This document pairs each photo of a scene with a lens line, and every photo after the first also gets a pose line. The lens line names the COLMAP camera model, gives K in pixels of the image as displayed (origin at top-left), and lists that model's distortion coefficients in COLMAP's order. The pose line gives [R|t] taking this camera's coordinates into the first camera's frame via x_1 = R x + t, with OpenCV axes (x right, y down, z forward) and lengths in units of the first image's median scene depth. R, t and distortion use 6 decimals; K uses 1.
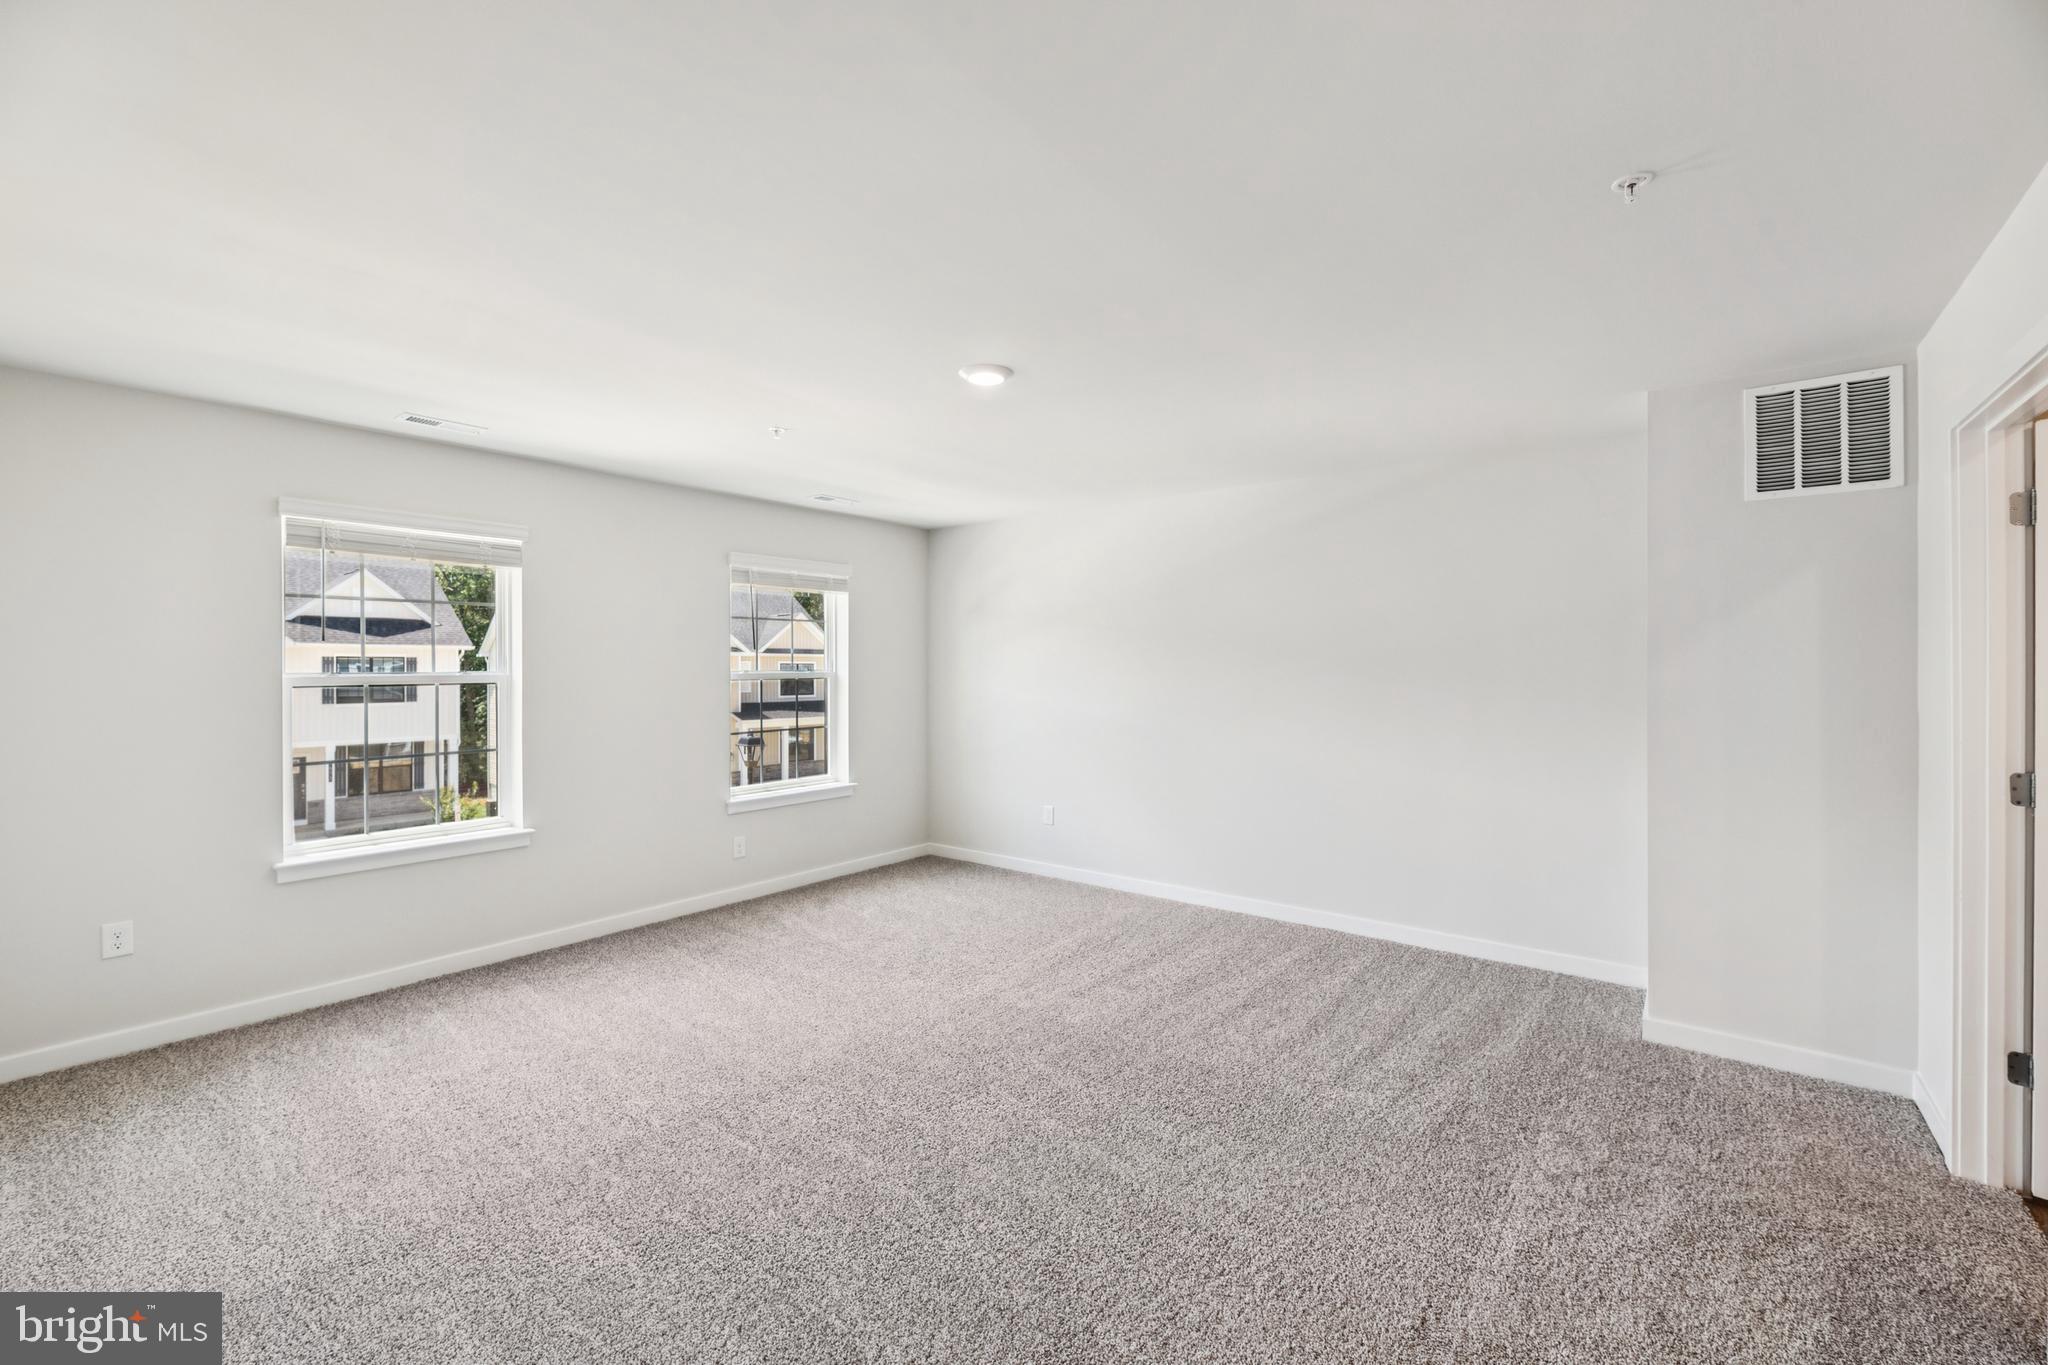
lens RADIAL K [[840.4, 0, 1029.0], [0, 840.4, 673.3], [0, 0, 1]] dist [-0.001436, 0.000049]
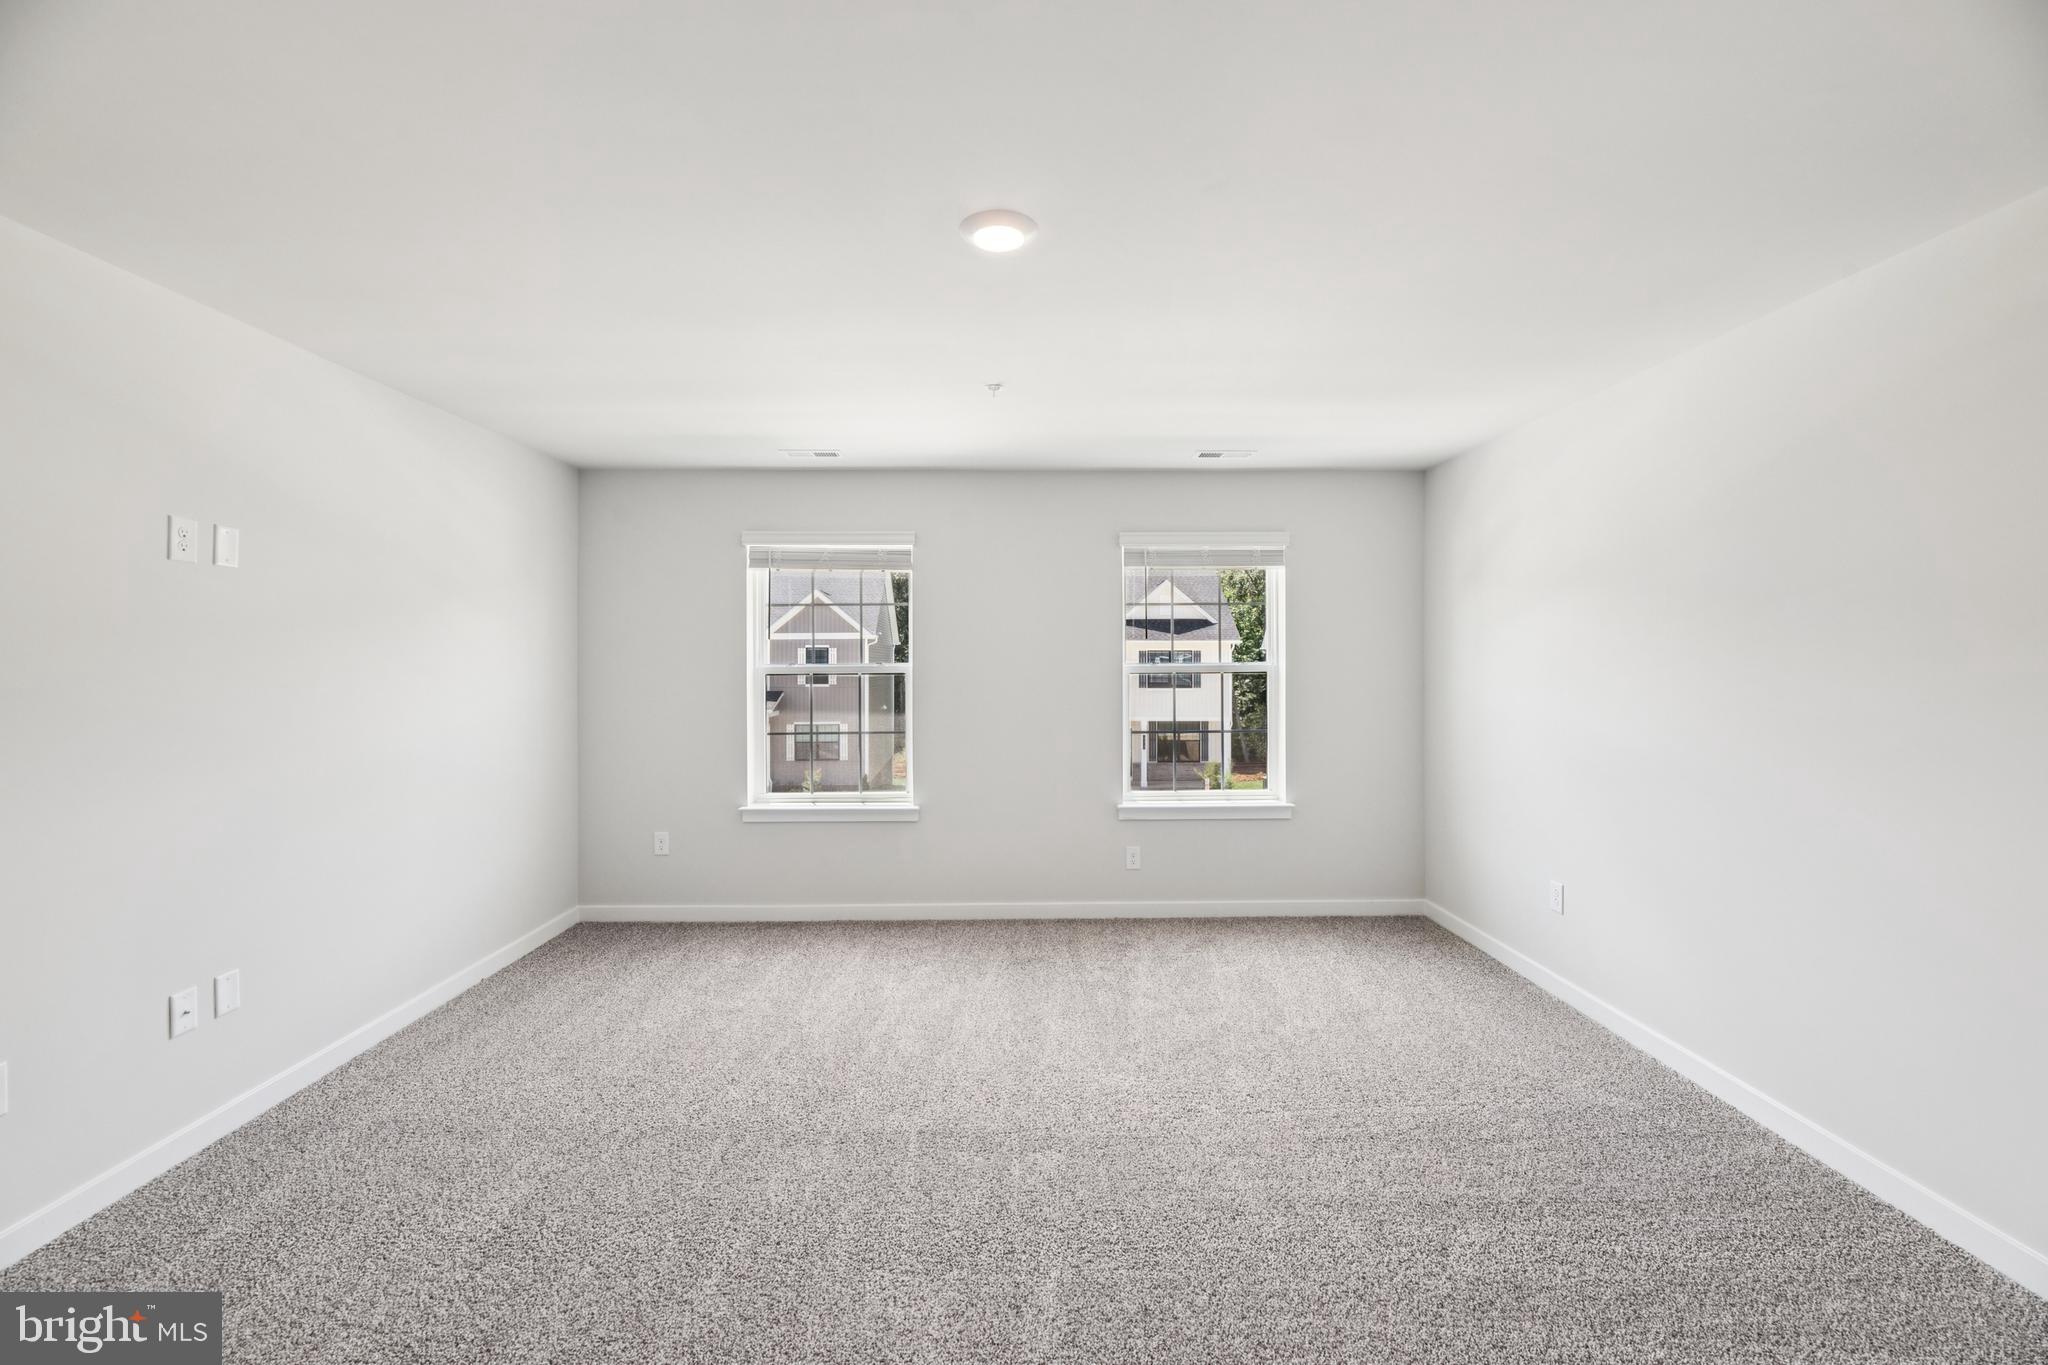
lens RADIAL K [[840.4, 0, 1026.9], [0, 840.4, 679.8], [0, 0, 1]] dist [-0.001436, 0.000049]
pose [[0.634576, 0.018401, -0.772641, 0.093406], [-0.004364, 0.999786, 0.020226, -0.001123], [0.772848, -0.009463, 0.634521, 0.112123]]
